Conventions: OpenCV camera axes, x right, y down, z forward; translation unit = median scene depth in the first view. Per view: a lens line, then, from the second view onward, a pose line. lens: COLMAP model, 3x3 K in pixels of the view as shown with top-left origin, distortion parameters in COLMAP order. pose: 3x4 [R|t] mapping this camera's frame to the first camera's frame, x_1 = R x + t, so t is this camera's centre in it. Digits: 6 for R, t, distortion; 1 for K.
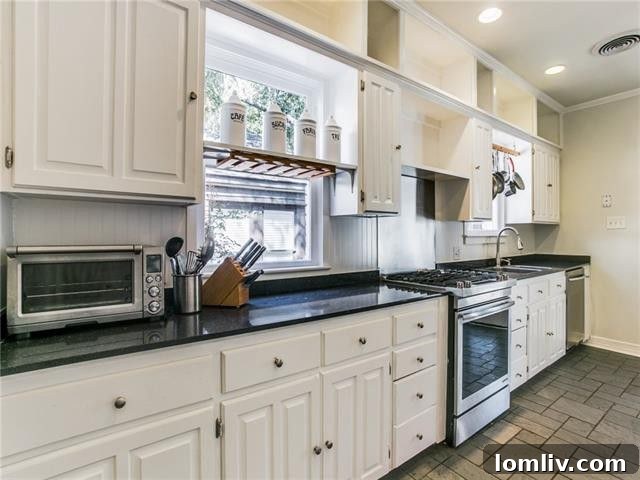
lens RADIAL K [[317.1, 0, 320.0], [0, 317.1, 240.0], [0, 0, 1]] dist [-0.003693, -0.000418]
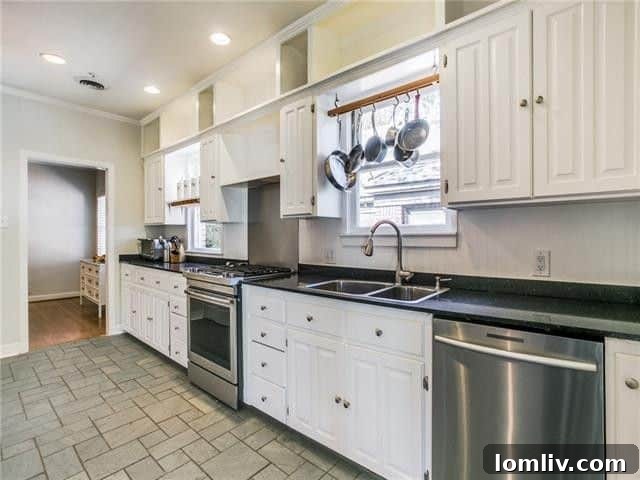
lens RADIAL K [[317.1, 0, 320.0], [0, 317.1, 240.0], [0, 0, 1]] dist [-0.003693, -0.000418]
pose [[0.220573, 0.012872, -0.975286, 1.364492], [-0.020683, 0.999750, 0.008517, -0.006460], [0.975151, 0.018294, 0.220784, 0.875730]]
